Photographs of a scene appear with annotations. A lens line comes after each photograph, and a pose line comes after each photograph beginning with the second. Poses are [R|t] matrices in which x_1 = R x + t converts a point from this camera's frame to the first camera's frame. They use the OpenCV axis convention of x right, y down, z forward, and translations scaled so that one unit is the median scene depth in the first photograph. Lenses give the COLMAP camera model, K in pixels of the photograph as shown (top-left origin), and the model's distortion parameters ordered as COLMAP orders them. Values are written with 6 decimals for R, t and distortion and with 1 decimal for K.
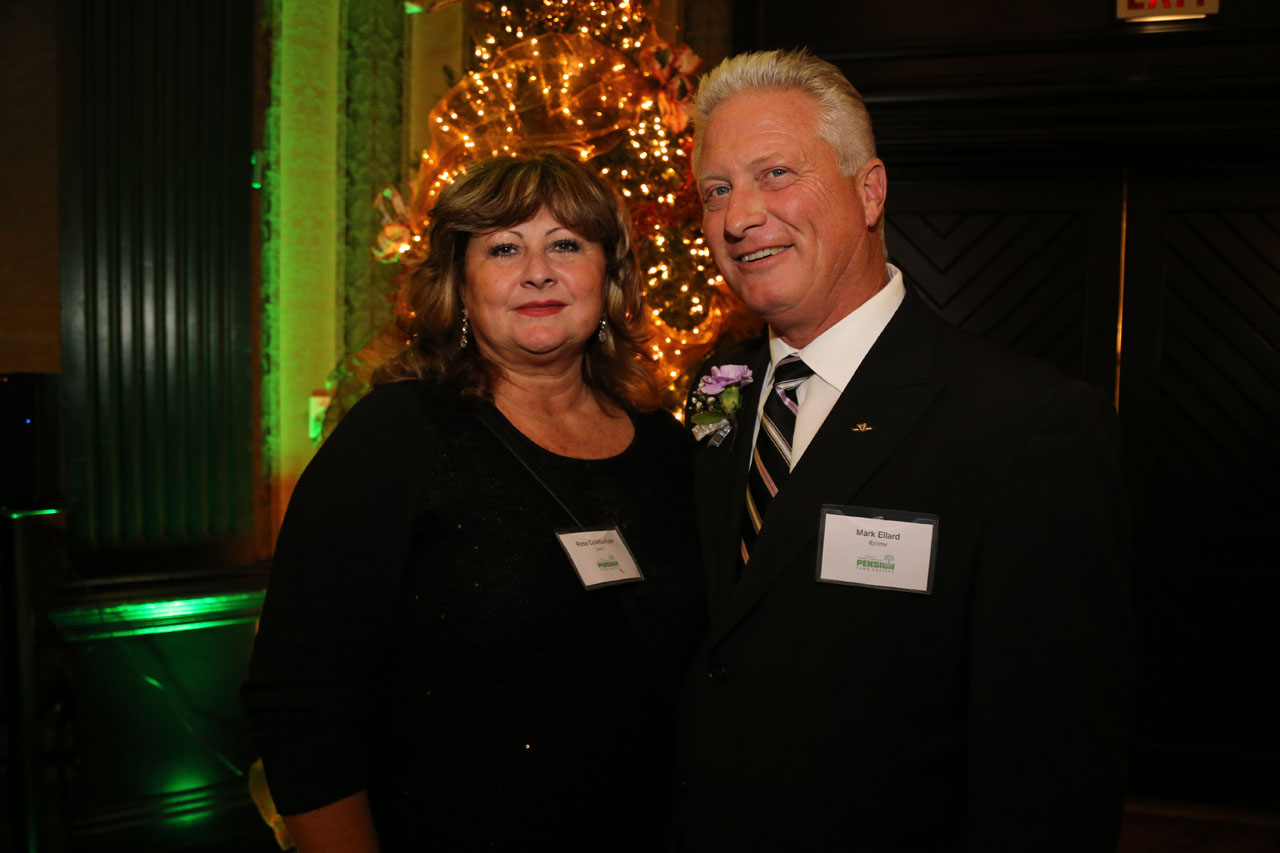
lens RADIAL K [[879.7, 0, 640.6], [0, 879.7, 433.8], [0, 0, 1]] dist [-0.106354, 0.051171]
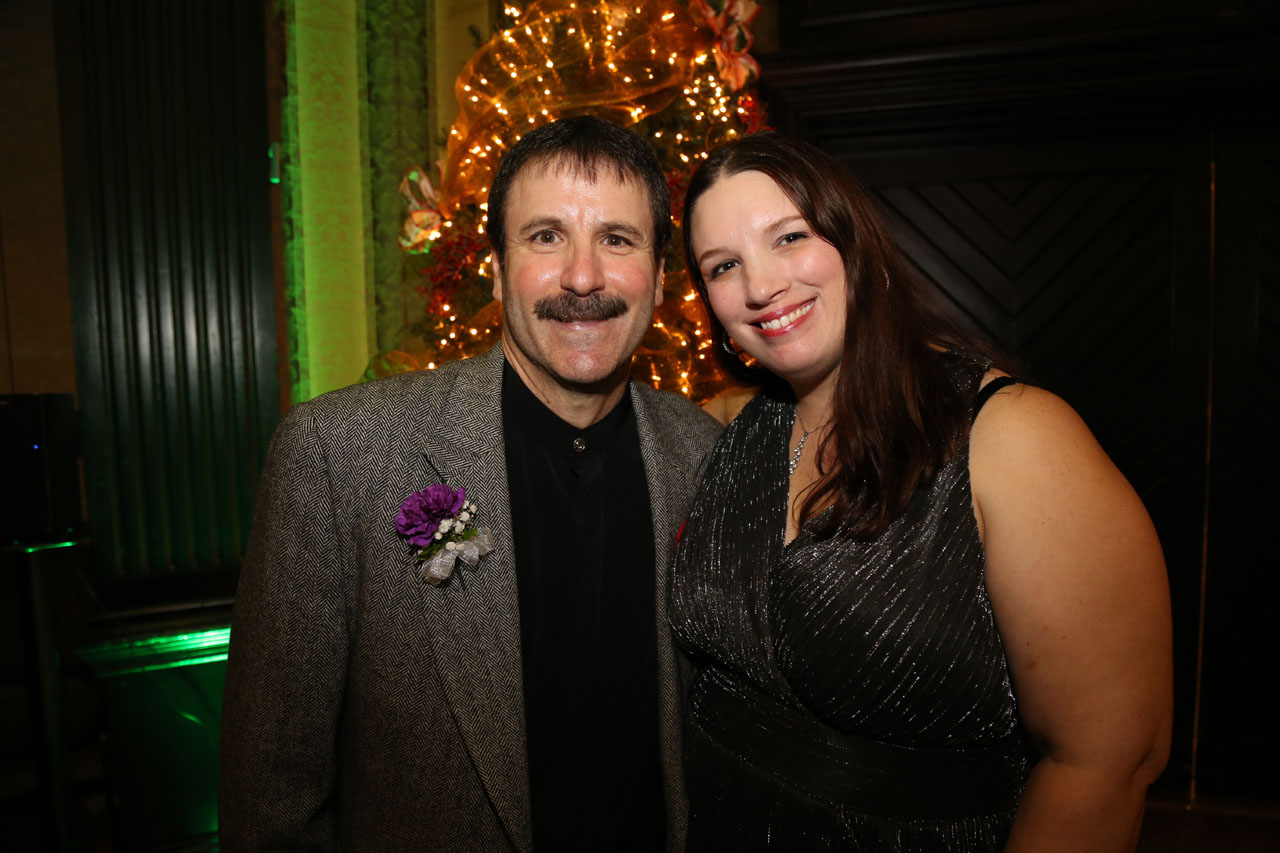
lens RADIAL K [[854.7, 0, 639.0], [0, 854.7, 437.1], [0, 0, 1]] dist [-0.118108, 0.055342]
pose [[0.998178, -0.040386, -0.044835, -0.025671], [0.041049, 0.999060, 0.013967, -0.008377], [0.044229, -0.015782, 0.998897, 0.113321]]
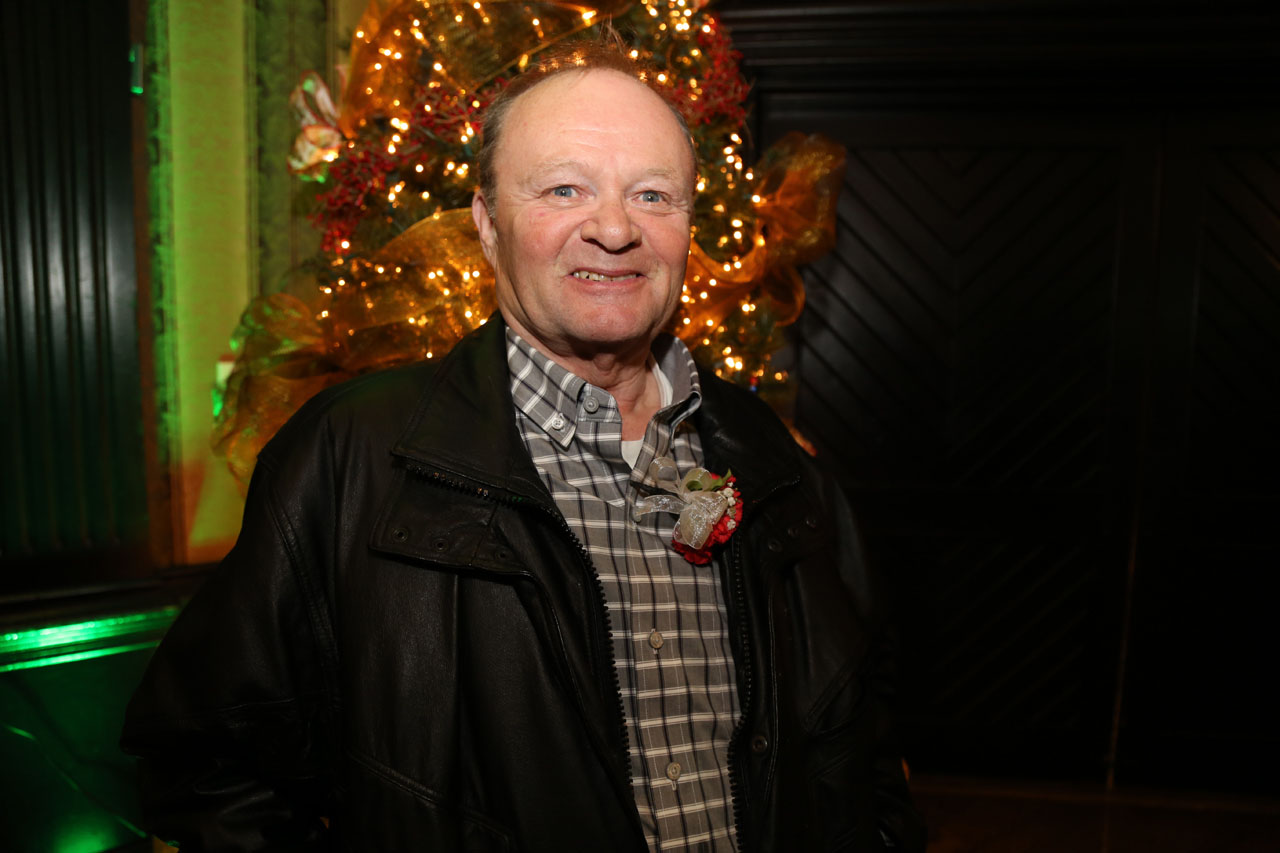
lens RADIAL K [[854.7, 0, 637.6], [0, 854.7, 437.3], [0, 0, 1]] dist [-0.118108, 0.055342]
pose [[0.996879, -0.016167, 0.077277, -0.058691], [0.012740, 0.998922, 0.044646, -0.003698], [-0.077916, -0.043522, 0.996010, 0.214768]]
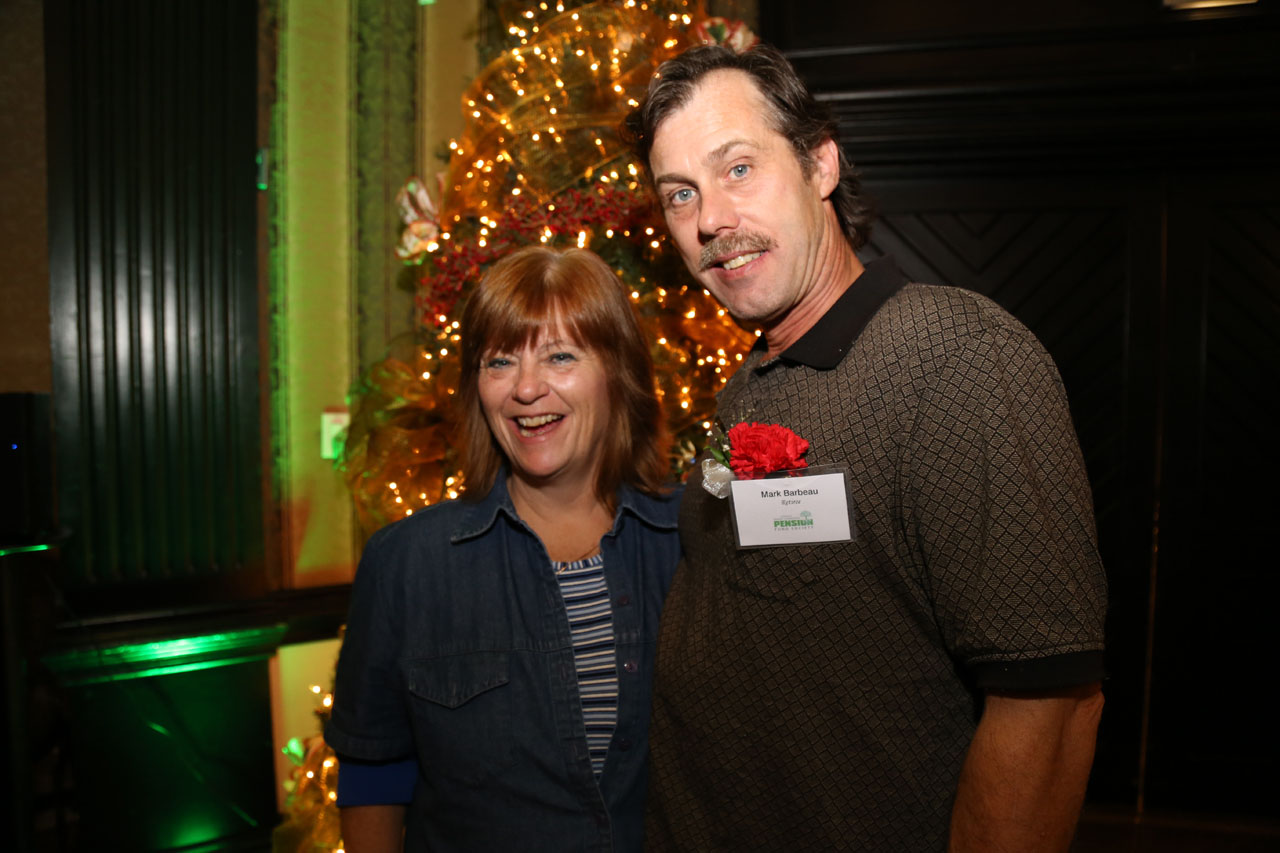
lens RADIAL K [[854.7, 0, 636.6], [0, 854.7, 435.2], [0, 0, 1]] dist [-0.118108, 0.055342]
pose [[0.999703, -0.018781, 0.015547, -0.062468], [0.018953, 0.999760, -0.010952, -0.003968], [-0.015338, 0.011243, 0.999819, 0.100171]]
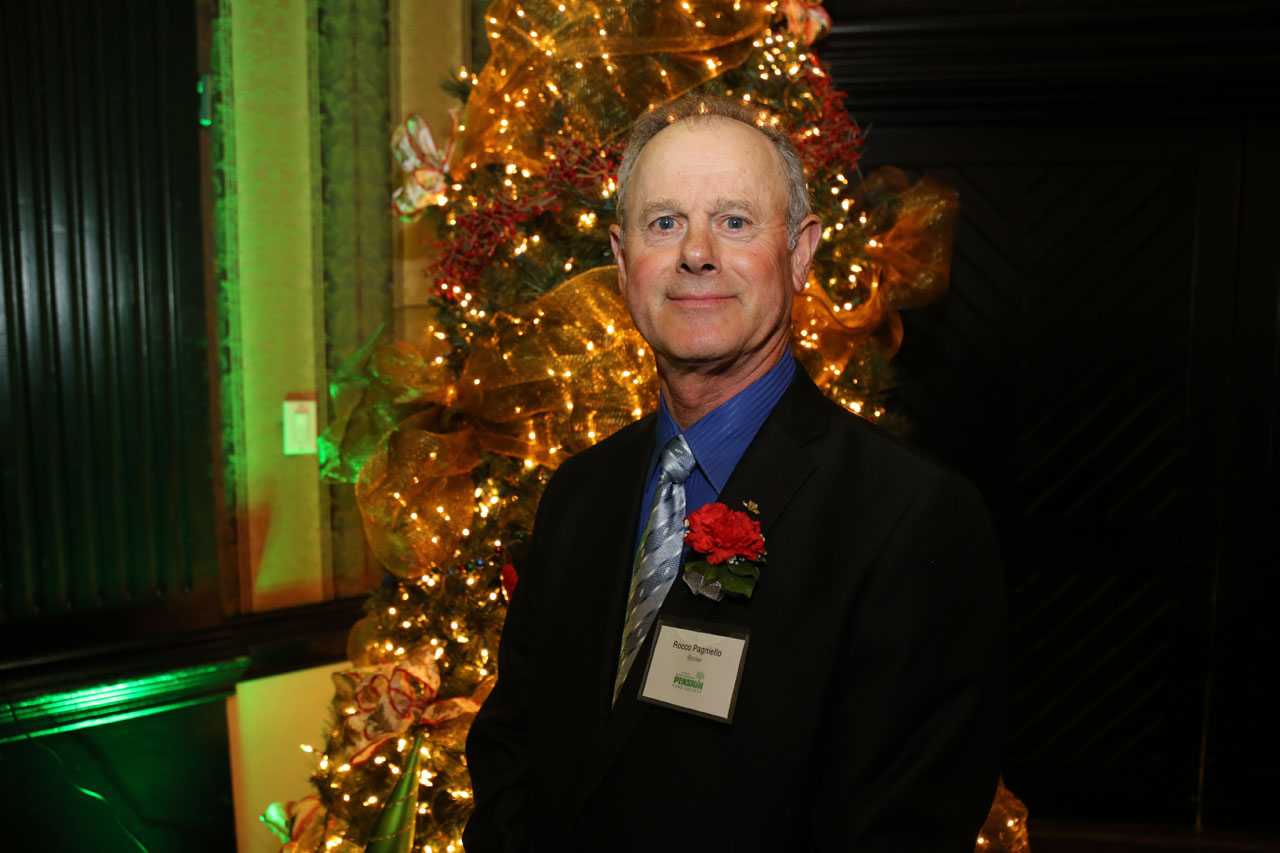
lens RADIAL K [[928.2, 0, 641.8], [0, 928.2, 441.0], [0, 0, 1]] dist [-0.099098, 0.064164]
pose [[0.995859, -0.029285, 0.086070, -0.142294], [0.026819, 0.999200, 0.029673, -0.024785], [-0.086870, -0.027242, 0.995847, 0.171755]]
